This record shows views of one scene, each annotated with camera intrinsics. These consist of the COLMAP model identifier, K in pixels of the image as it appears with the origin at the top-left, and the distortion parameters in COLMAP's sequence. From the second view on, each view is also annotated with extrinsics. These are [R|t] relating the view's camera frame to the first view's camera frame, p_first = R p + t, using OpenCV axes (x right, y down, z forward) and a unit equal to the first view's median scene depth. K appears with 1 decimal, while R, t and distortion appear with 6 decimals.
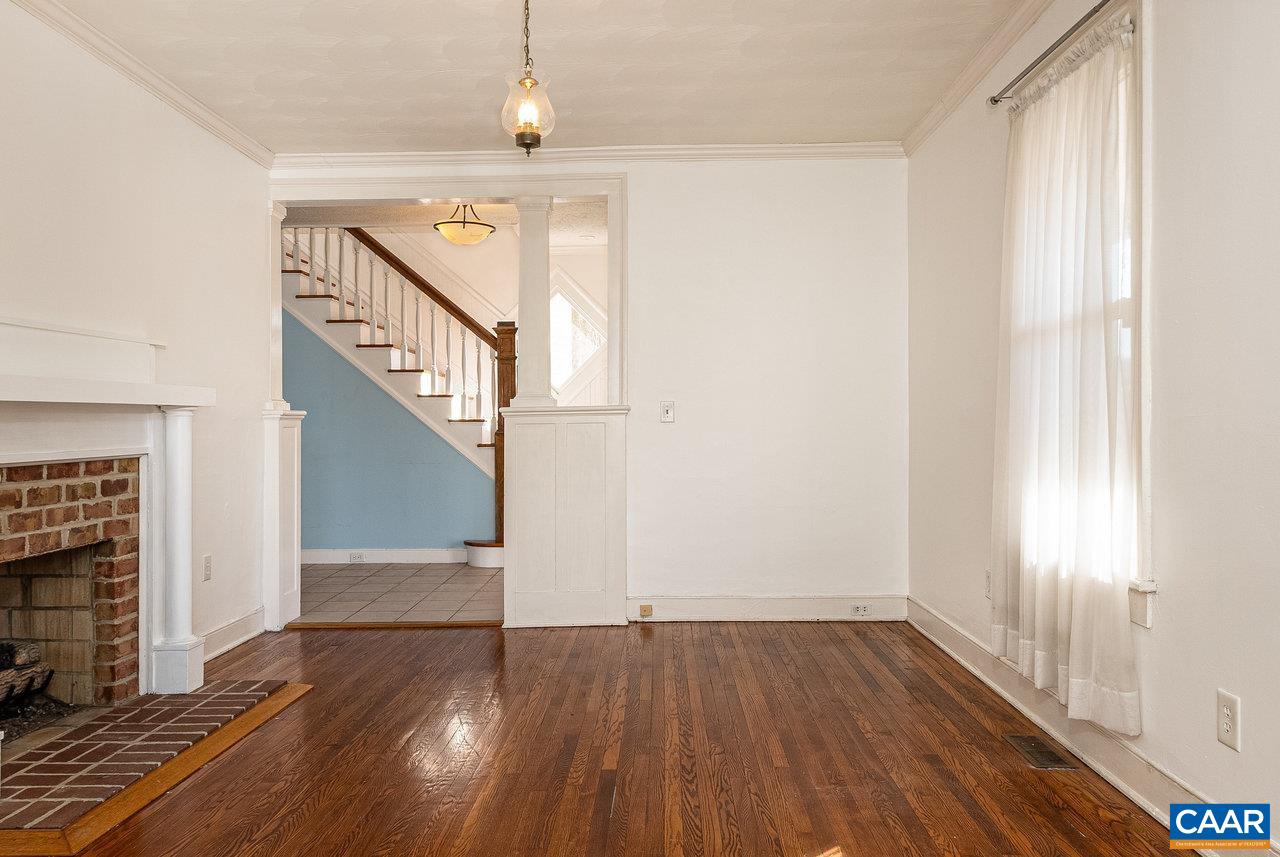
lens RADIAL K [[953.9, 0, 642.2], [0, 953.9, 417.6], [0, 0, 1]] dist [0.041913, -0.035948]
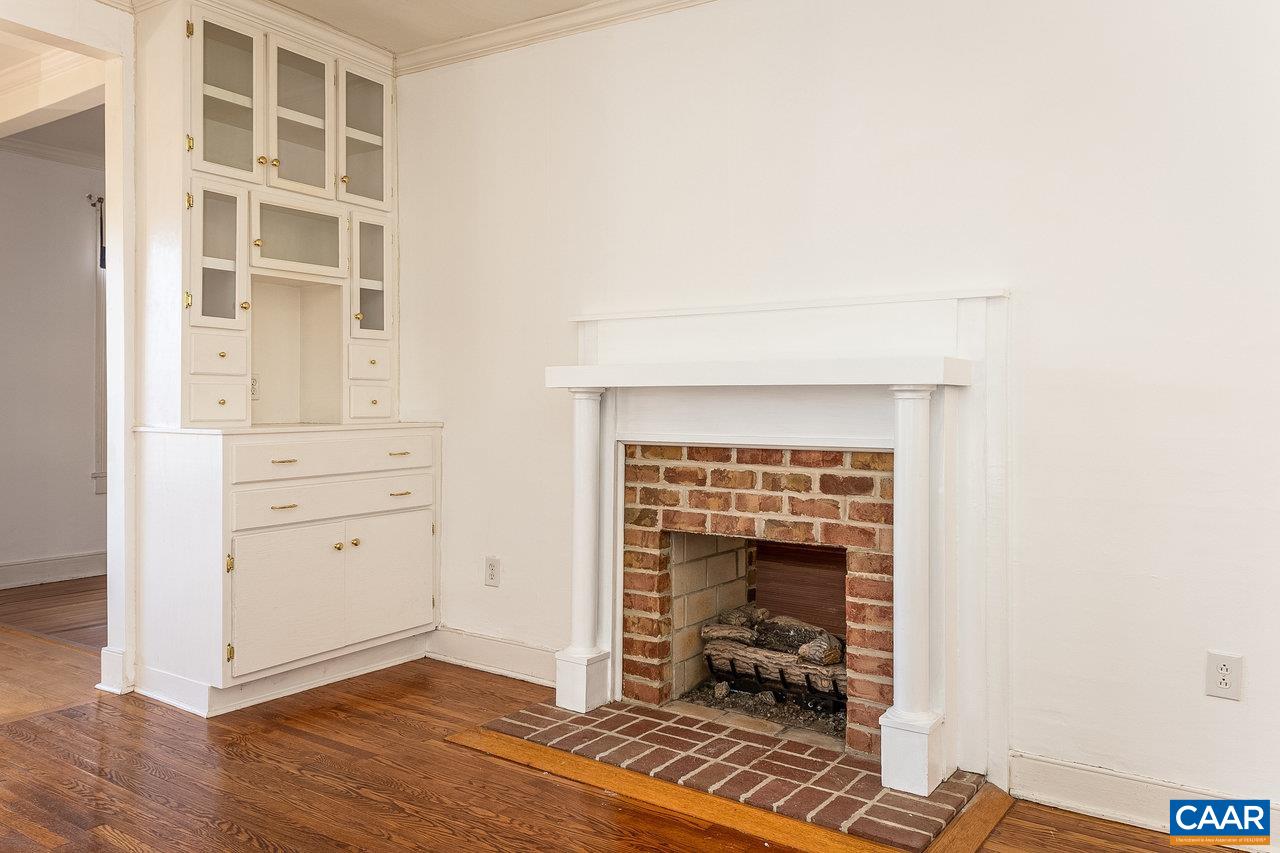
lens RADIAL K [[953.9, 0, 630.1], [0, 953.9, 417.1], [0, 0, 1]] dist [0.041913, -0.035948]
pose [[-0.551350, 0.009984, -0.834215, 0.252682], [-0.000527, 0.999924, 0.012315, 0.004383], [0.834274, 0.007230, -0.551303, 1.384710]]
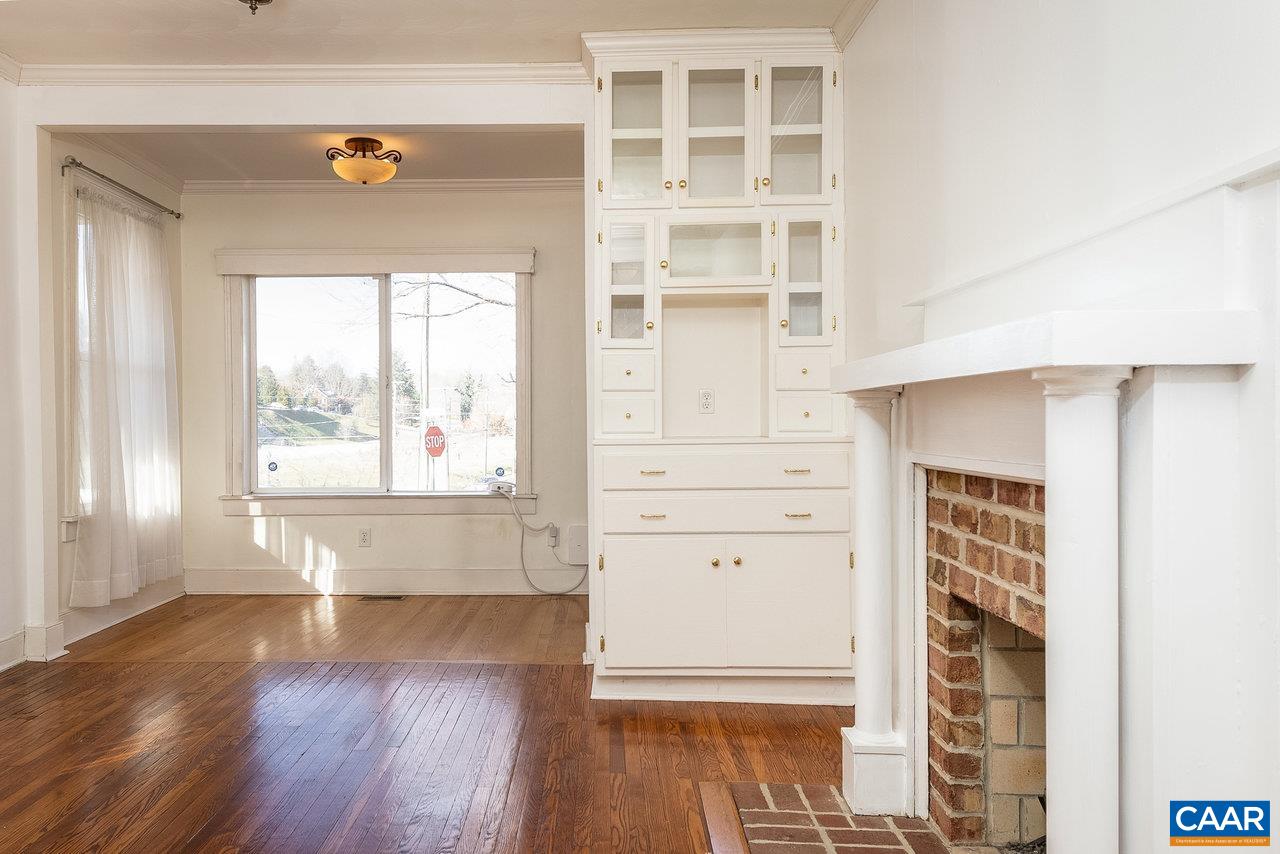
lens RADIAL K [[953.9, 0, 566.7], [0, 953.9, 430.5], [0, 0, 1]] dist [0.041913, -0.035948]
pose [[-0.999674, 0.003458, 0.025310, -0.331387], [0.003632, 0.999970, 0.006824, 0.010510], [-0.025286, 0.006914, -0.999656, 1.570293]]
